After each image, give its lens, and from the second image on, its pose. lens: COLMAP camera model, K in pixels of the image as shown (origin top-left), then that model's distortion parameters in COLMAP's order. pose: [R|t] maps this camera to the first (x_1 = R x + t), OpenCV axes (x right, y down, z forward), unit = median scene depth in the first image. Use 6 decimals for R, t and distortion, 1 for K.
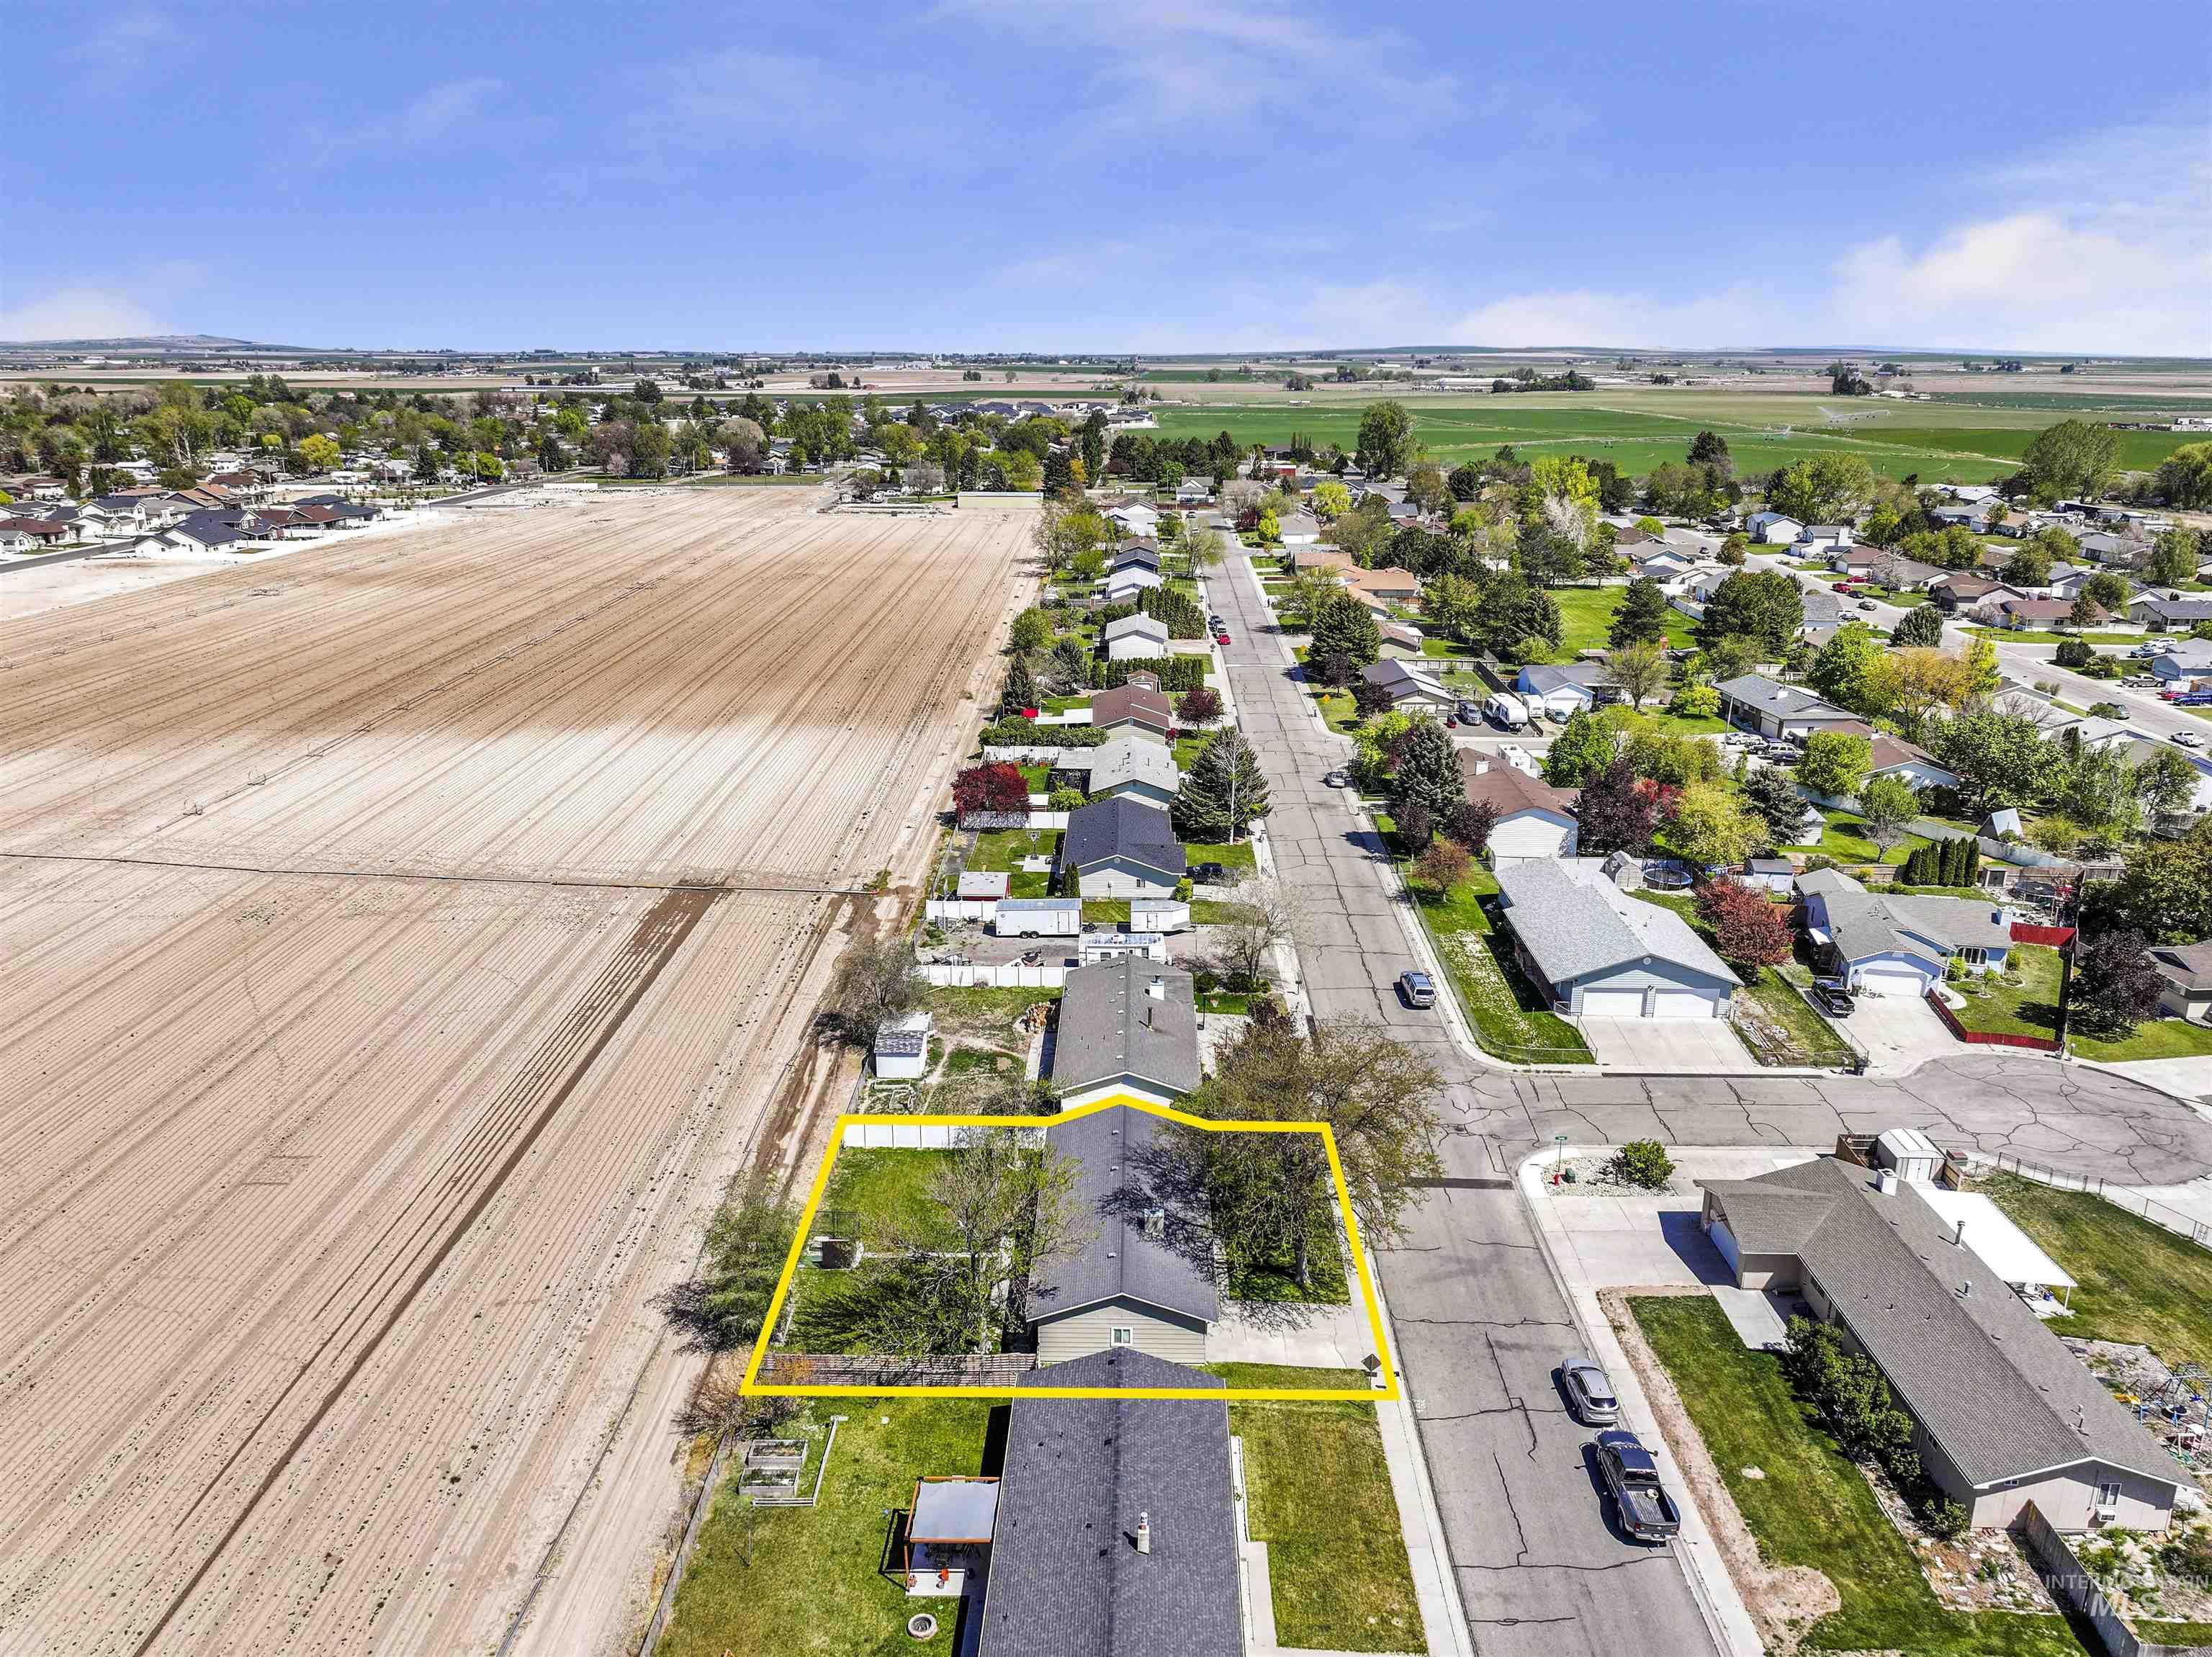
lens RADIAL K [[1521.1, 0, 1106.0], [0, 1521.1, 828.5], [0, 0, 1]] dist [0.009156, -0.002475]
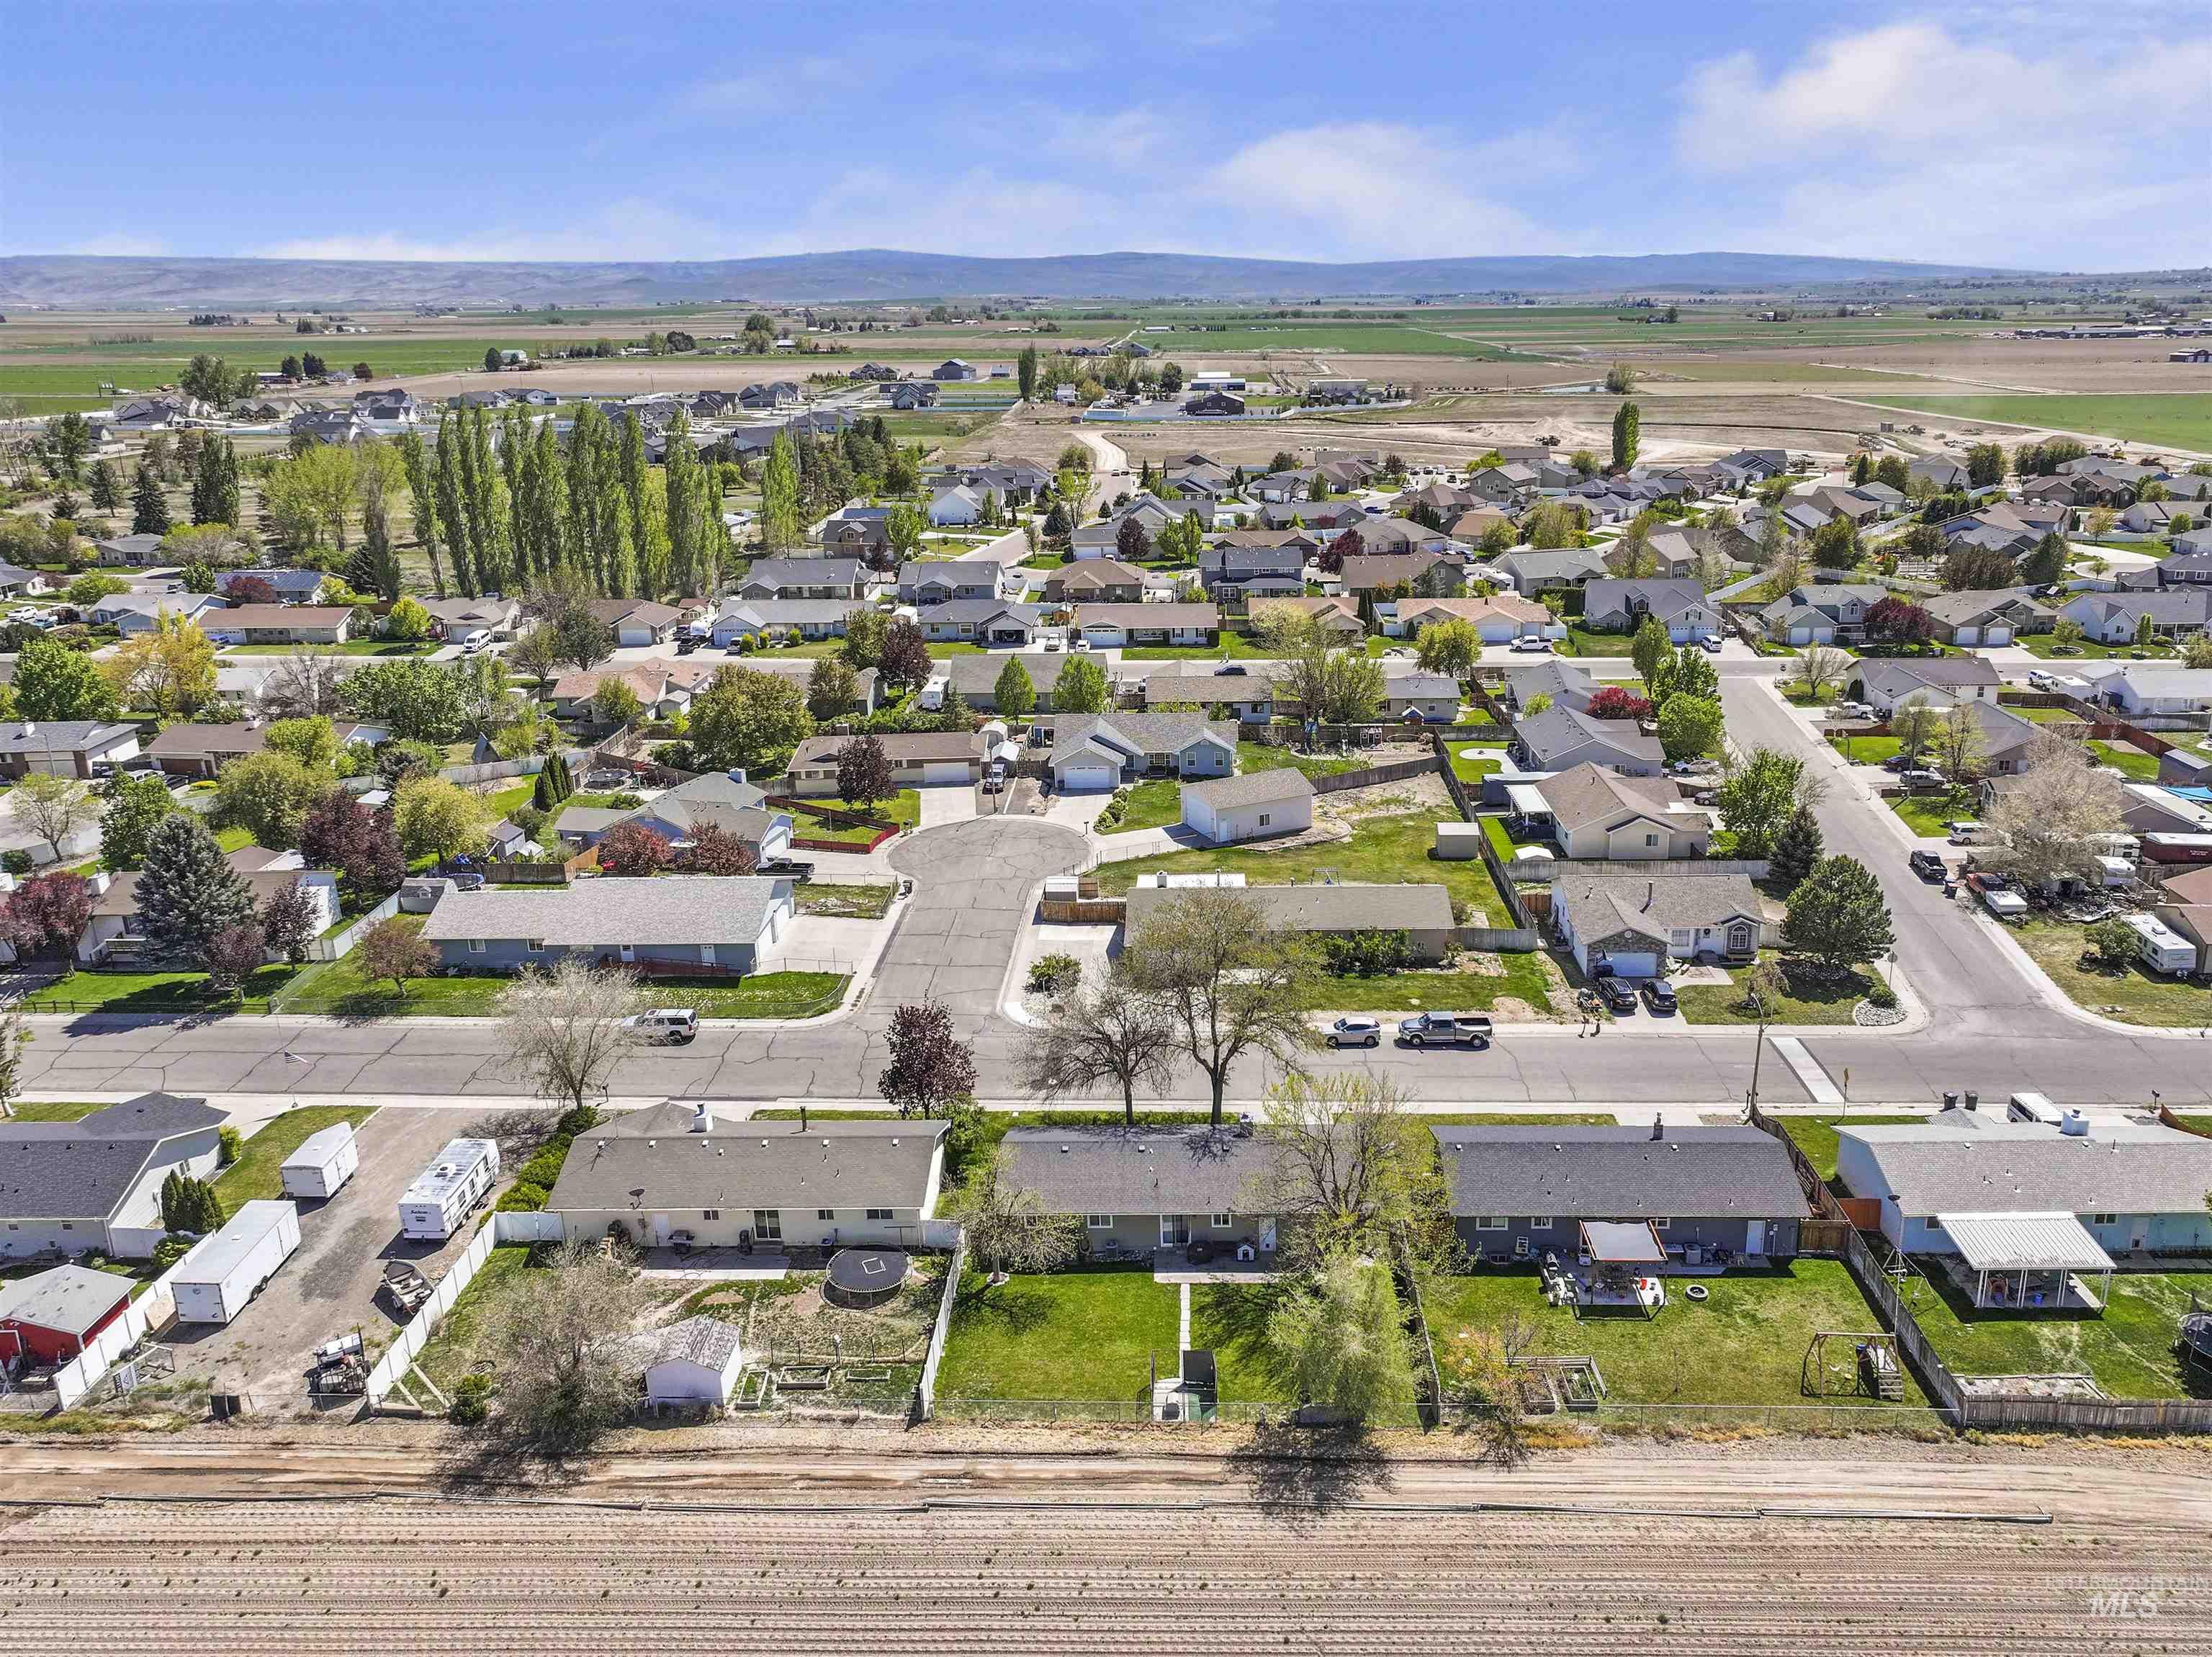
lens RADIAL K [[1574.4, 0, 1106.0], [0, 1574.4, 828.5], [0, 0, 1]] dist [0.006524, 0.001630]
pose [[0.036542, -0.329374, 0.943492, -0.709607], [0.307843, 0.901921, 0.302938, -0.229729], [-0.950735, 0.279378, 0.134353, 0.645069]]
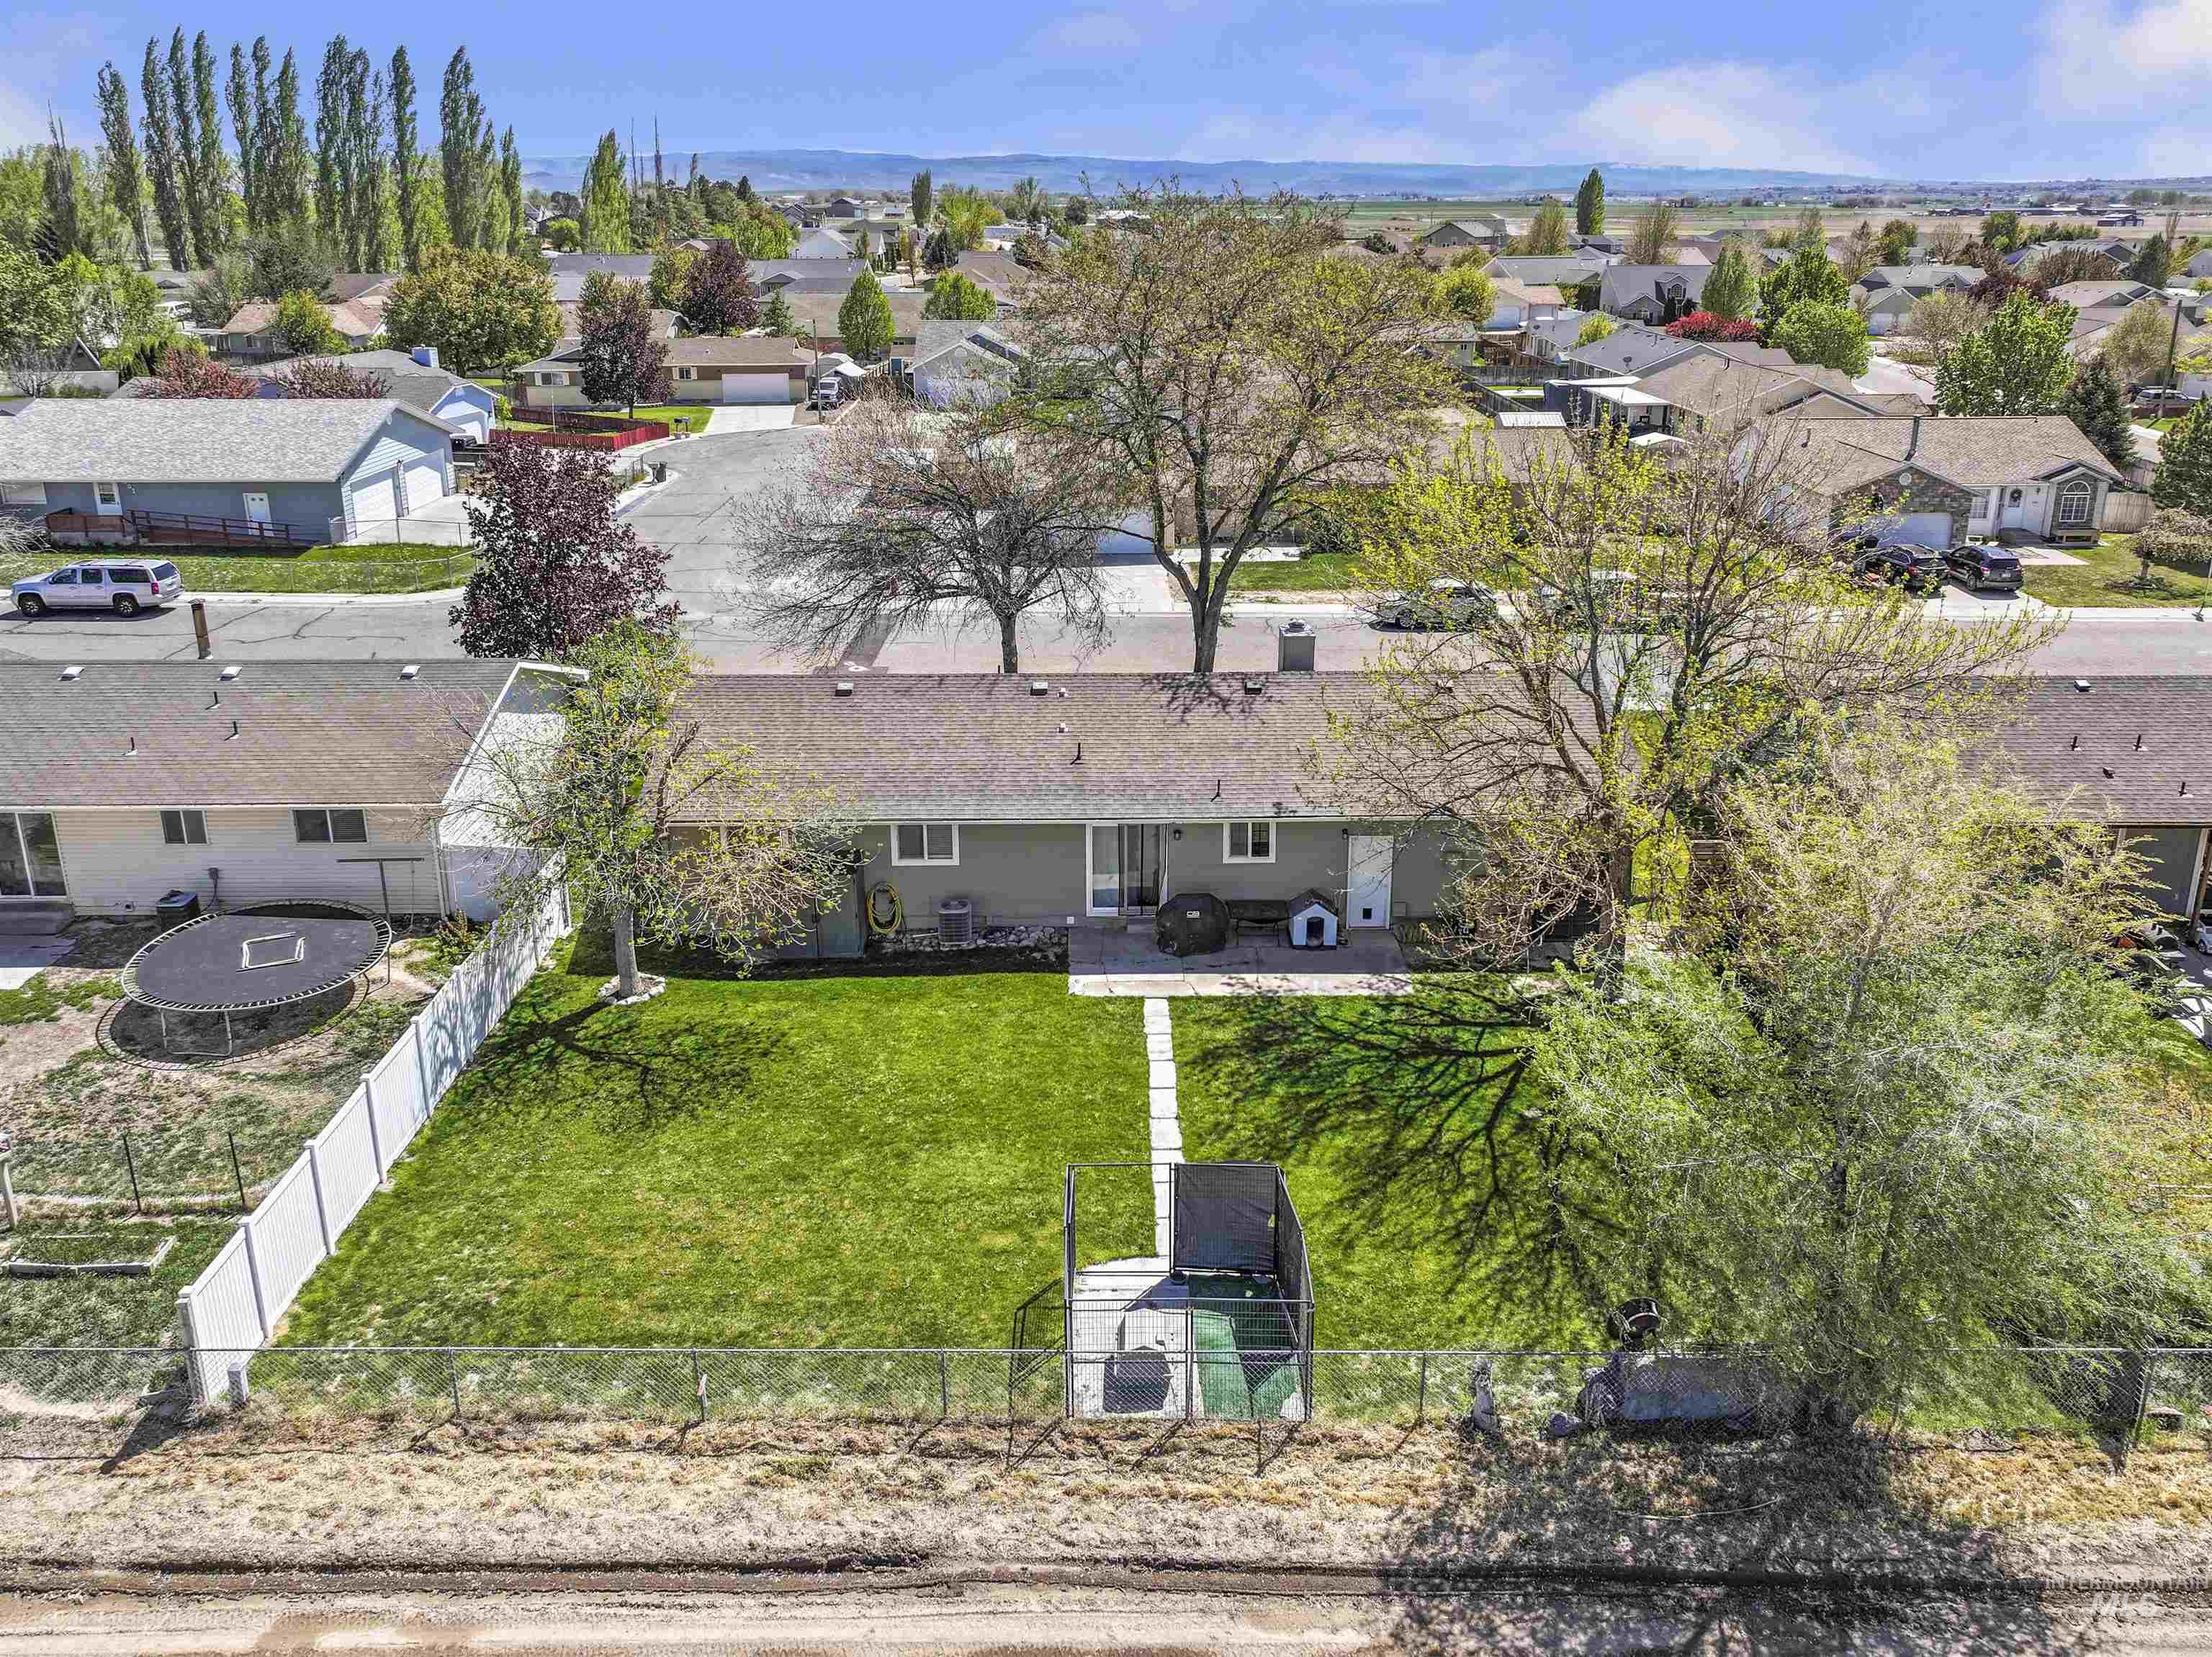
lens RADIAL K [[1577.1, 0, 1095.1], [0, 1577.1, 691.0], [0, 0, 1]] dist [0.004659, 0.003580]
pose [[-0.015375, -0.305531, 0.952058, -0.301037], [0.275045, 0.914146, 0.297806, 0.081821], [-0.961309, 0.266437, 0.069979, 0.750439]]
